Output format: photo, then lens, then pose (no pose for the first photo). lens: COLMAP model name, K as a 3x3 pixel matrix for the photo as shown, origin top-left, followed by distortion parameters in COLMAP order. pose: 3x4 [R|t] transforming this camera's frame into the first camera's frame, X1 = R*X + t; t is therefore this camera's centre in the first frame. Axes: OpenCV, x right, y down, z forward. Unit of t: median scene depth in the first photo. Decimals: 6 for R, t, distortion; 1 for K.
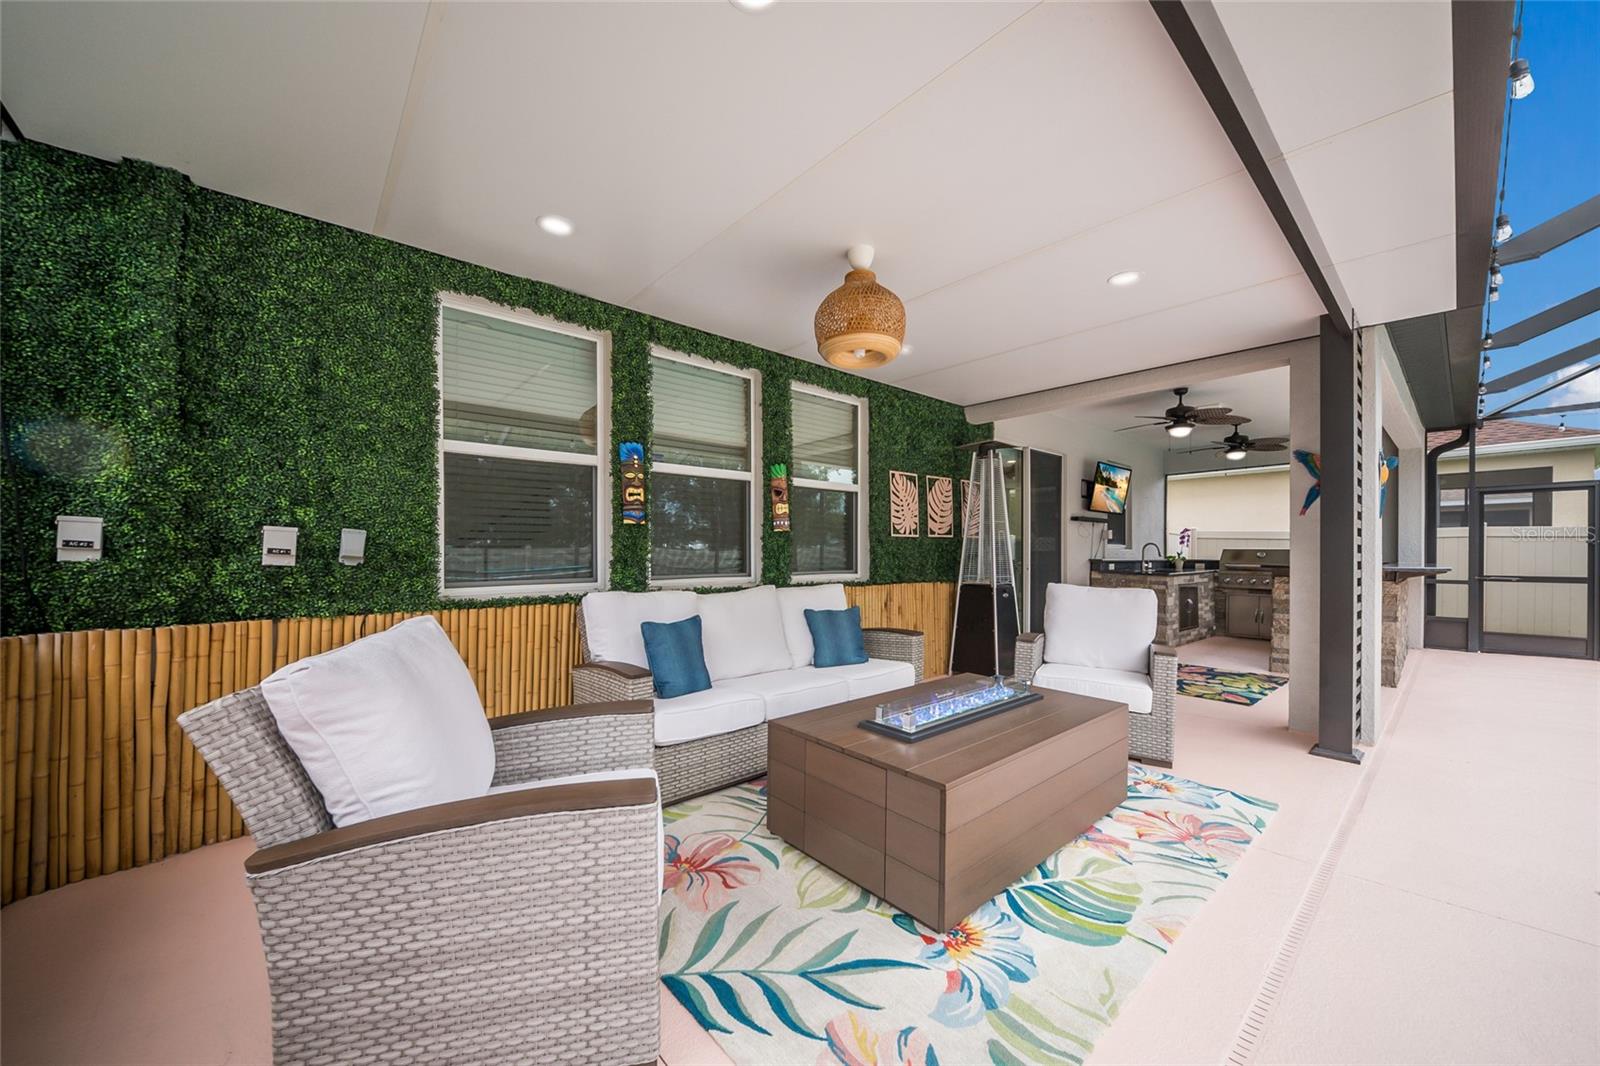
lens RADIAL K [[578.4, 0, 794.2], [0, 578.4, 555.3], [0, 0, 1]] dist [0.002953, -0.002383]
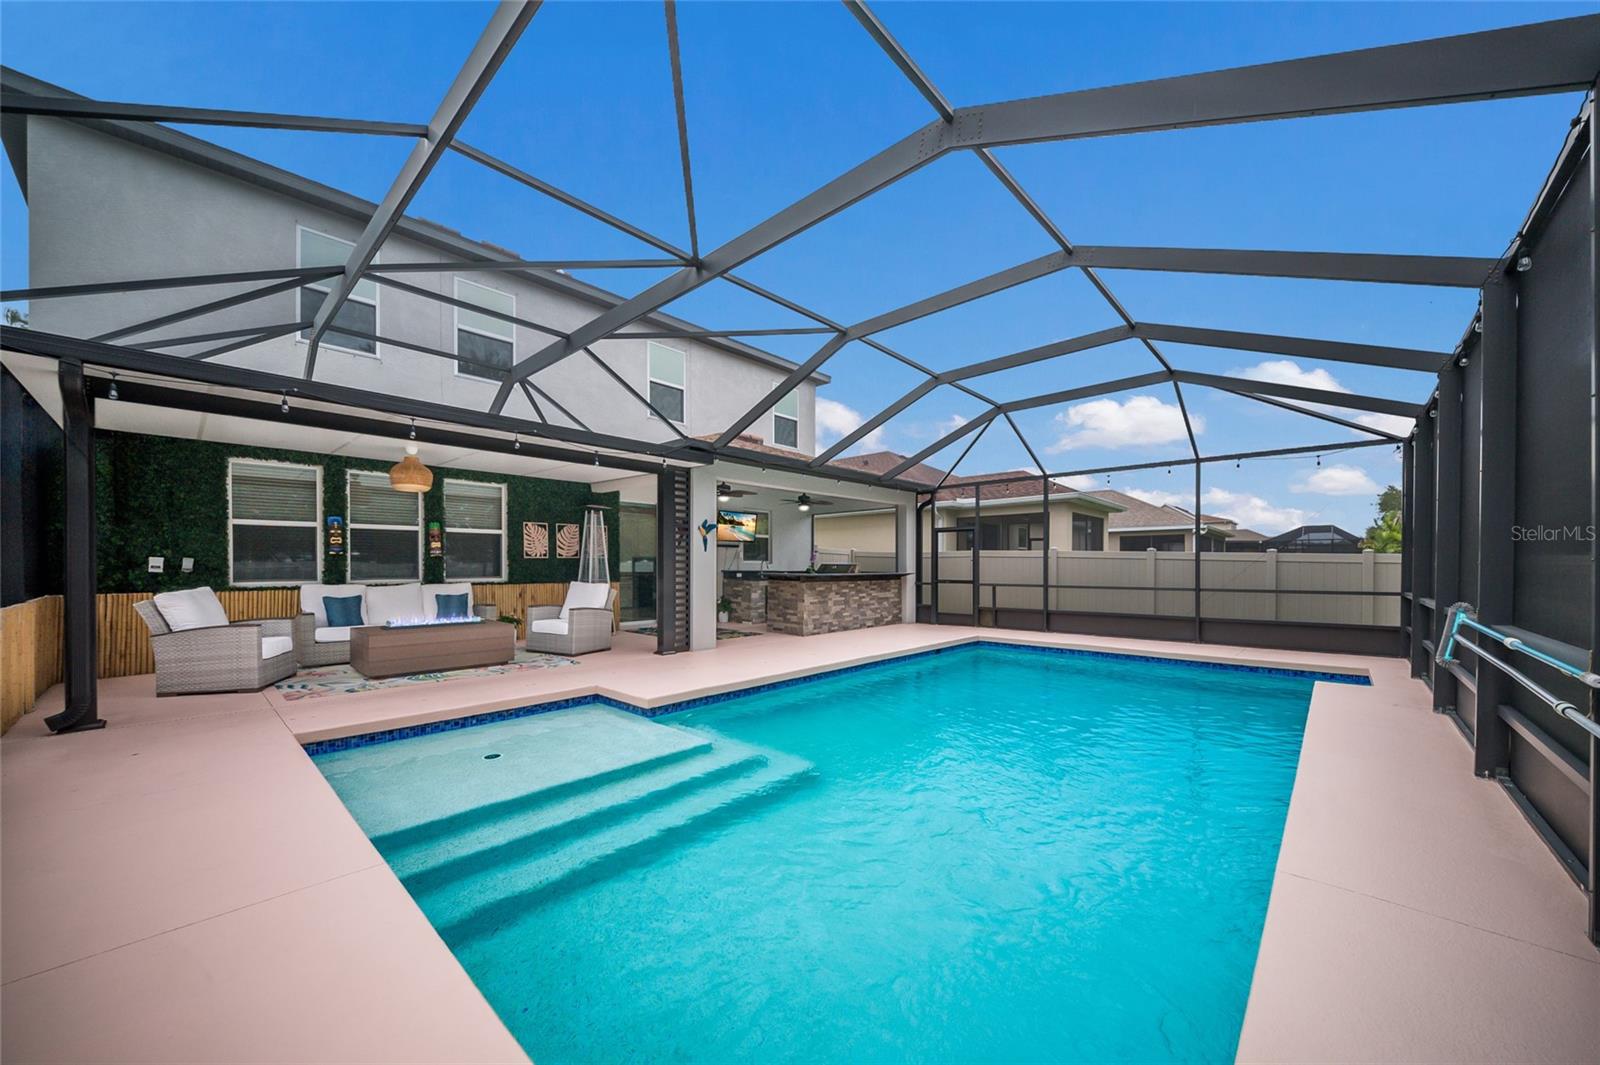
lens RADIAL K [[578.4, 0, 791.6], [0, 578.4, 571.6], [0, 0, 1]] dist [0.002953, -0.002383]
pose [[0.993700, -0.000665, 0.112075, 0.778936], [-0.000030, 0.999981, 0.006202, -0.000469], [-0.112077, -0.006166, 0.993680, -0.893954]]
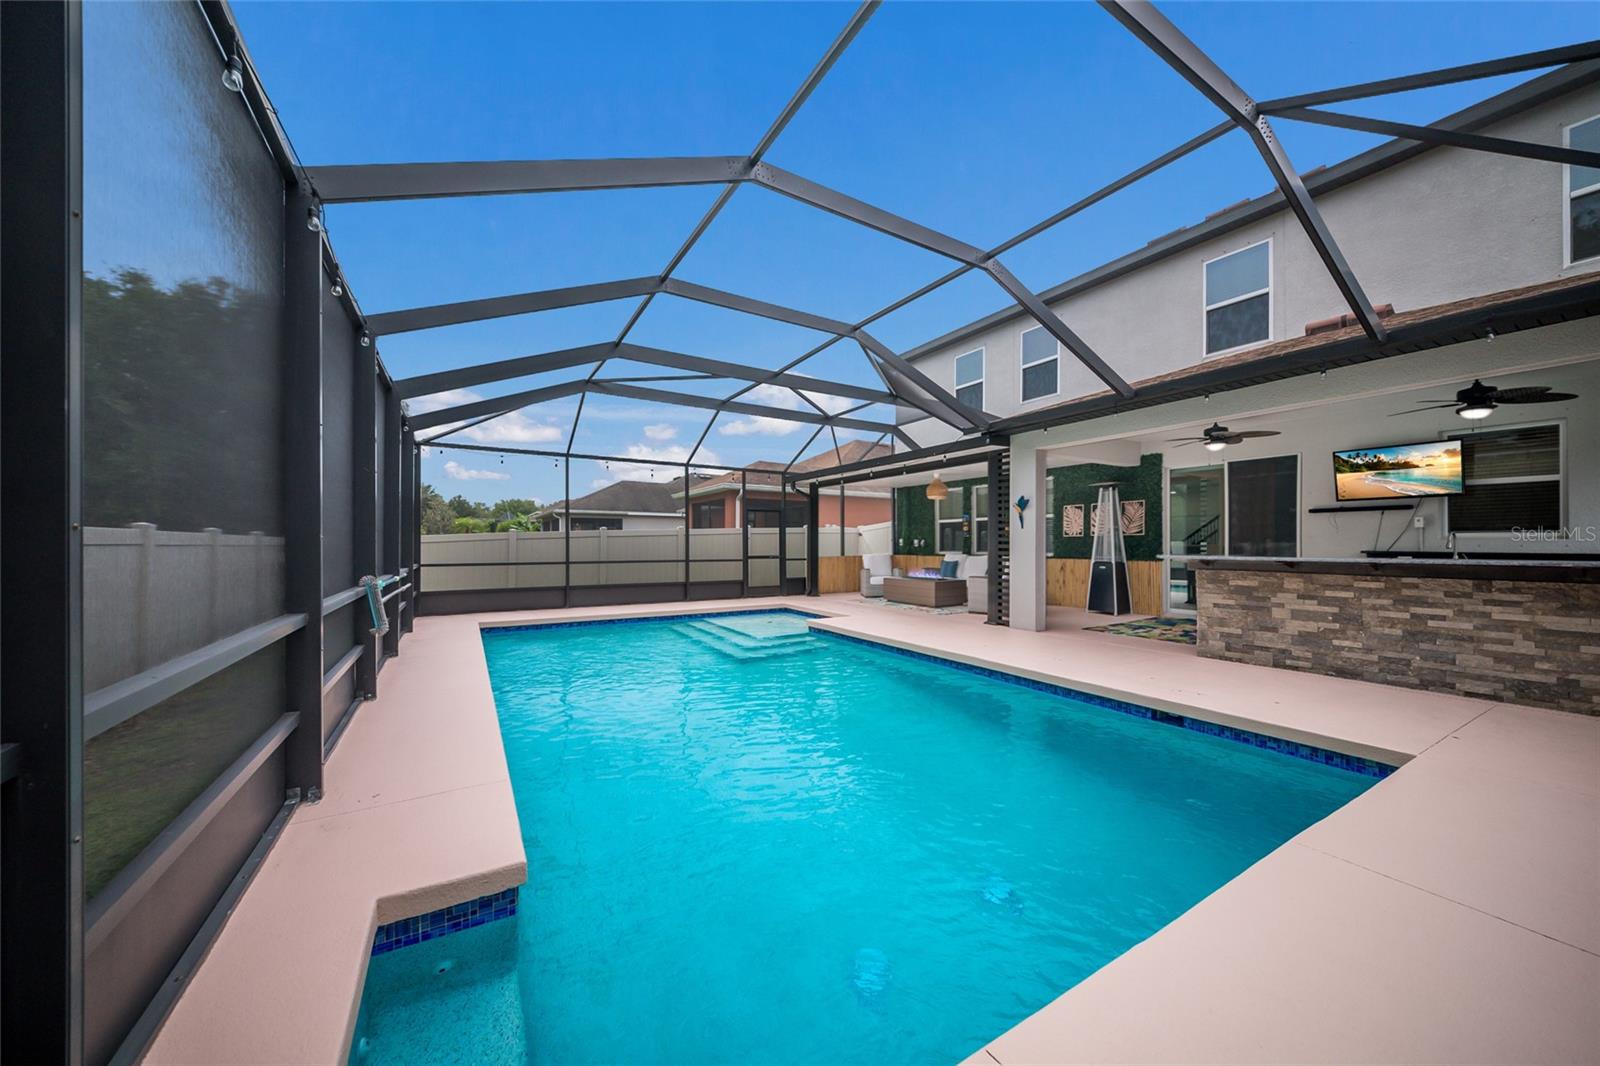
lens RADIAL K [[578.4, 0, 809.7], [0, 578.4, 542.7], [0, 0, 1]] dist [0.002953, -0.002383]
pose [[-0.158205, -0.002616, -0.987403, 2.335354], [-0.003694, 0.999991, -0.002058, -0.002397], [0.987399, 0.003322, -0.158213, 0.395030]]
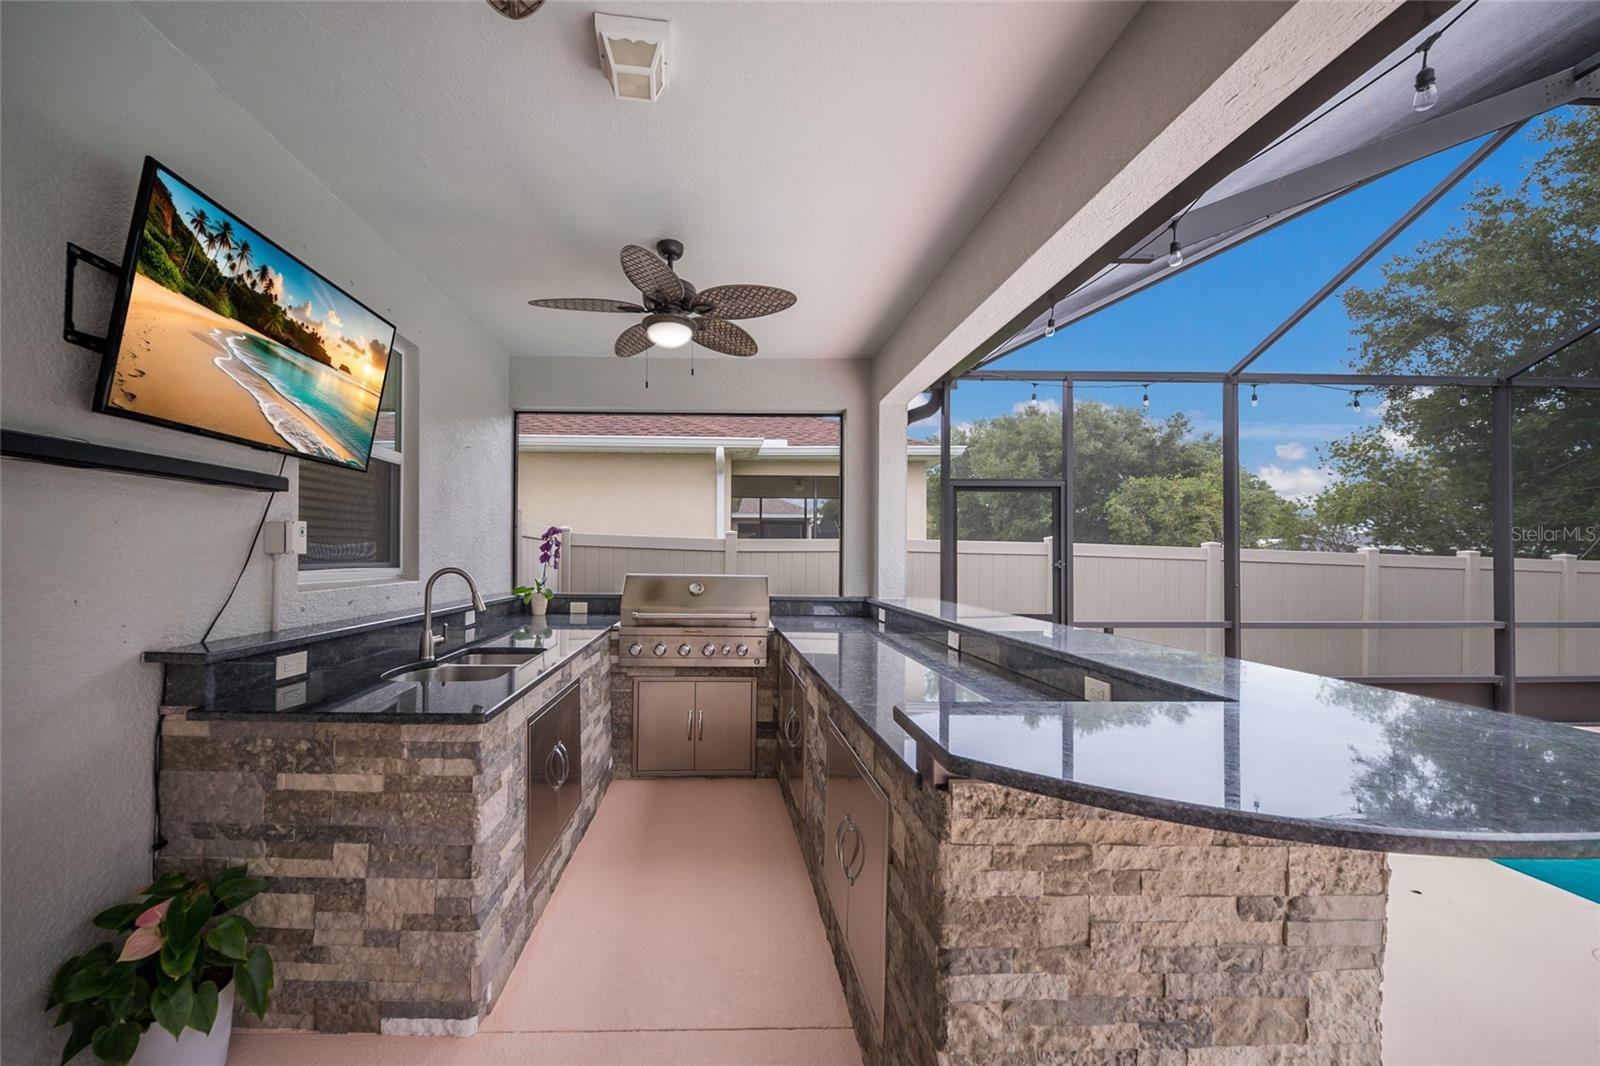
lens RADIAL K [[578.4, 0, 752.3], [0, 578.4, 541.9], [0, 0, 1]] dist [0.002953, -0.002383]
pose [[0.604026, 0.016421, 0.796795, 0.711177], [-0.001168, 0.999805, -0.019720, -0.045547], [-0.796964, 0.010981, 0.603927, 1.044780]]
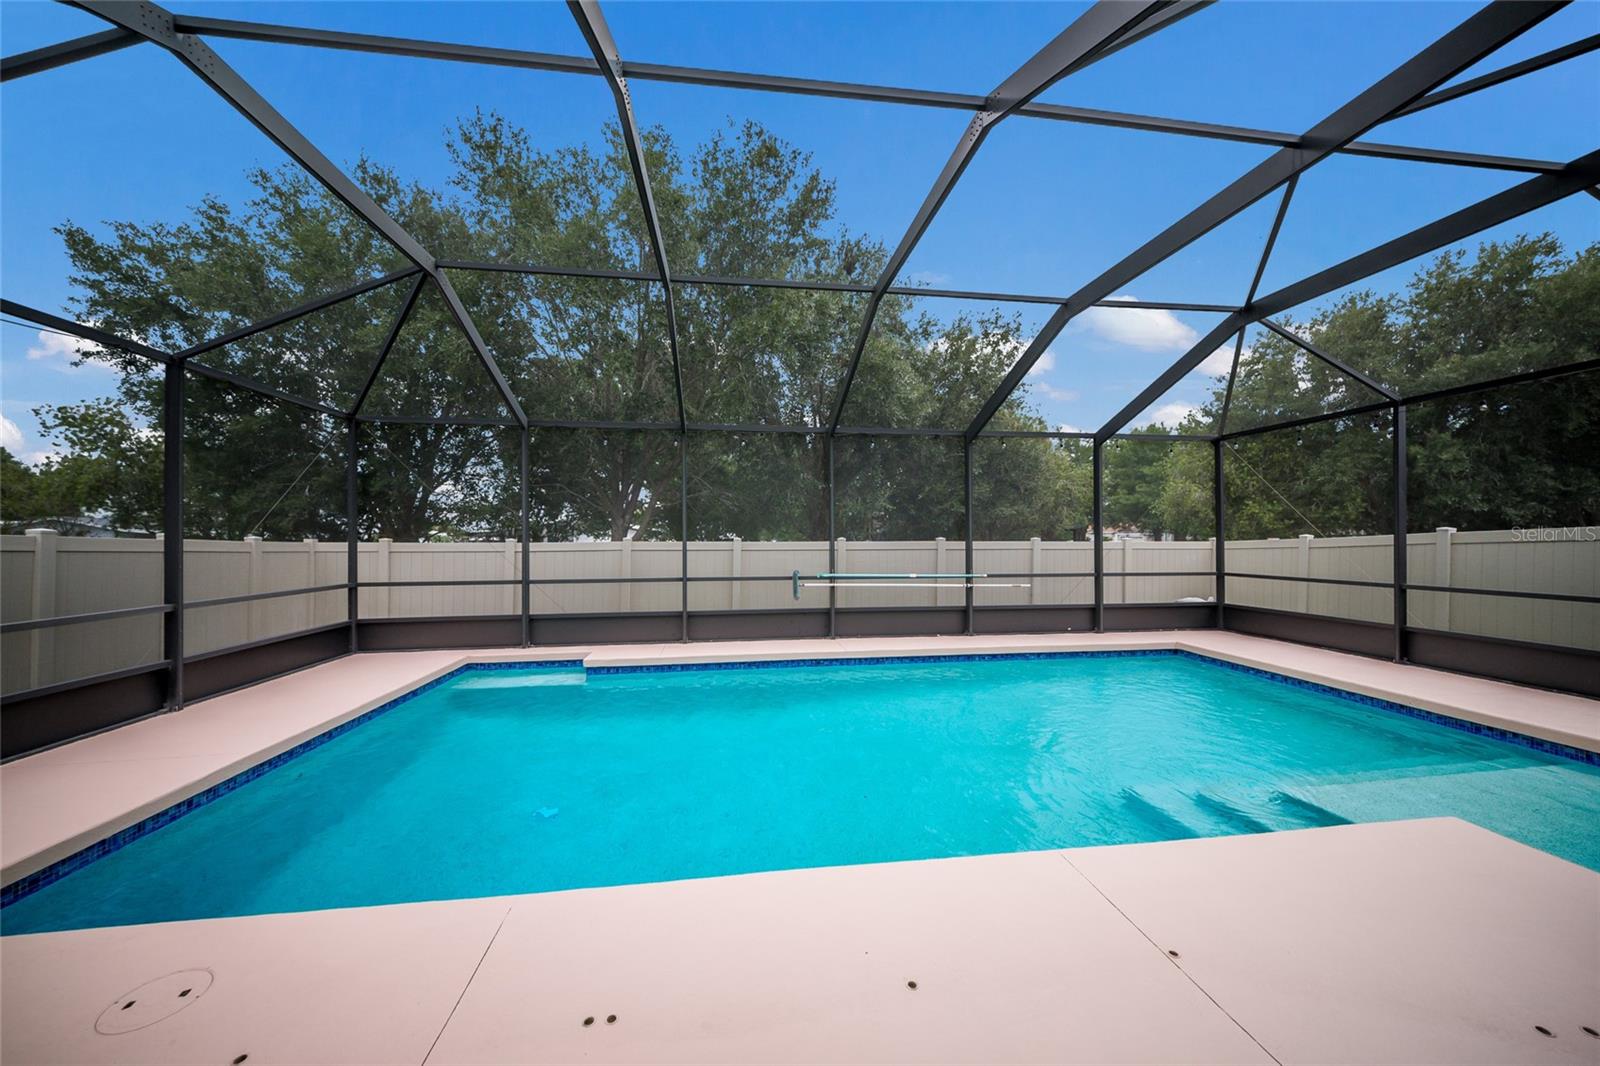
lens RADIAL K [[578.4, 0, 783.8], [0, 578.4, 538.9], [0, 0, 1]] dist [0.002953, -0.002383]
pose [[-0.848546, 0.001102, 0.529121, 0.895676], [0.004349, 0.999979, 0.004892, -0.039730], [-0.529104, 0.006453, -0.848532, 0.901345]]
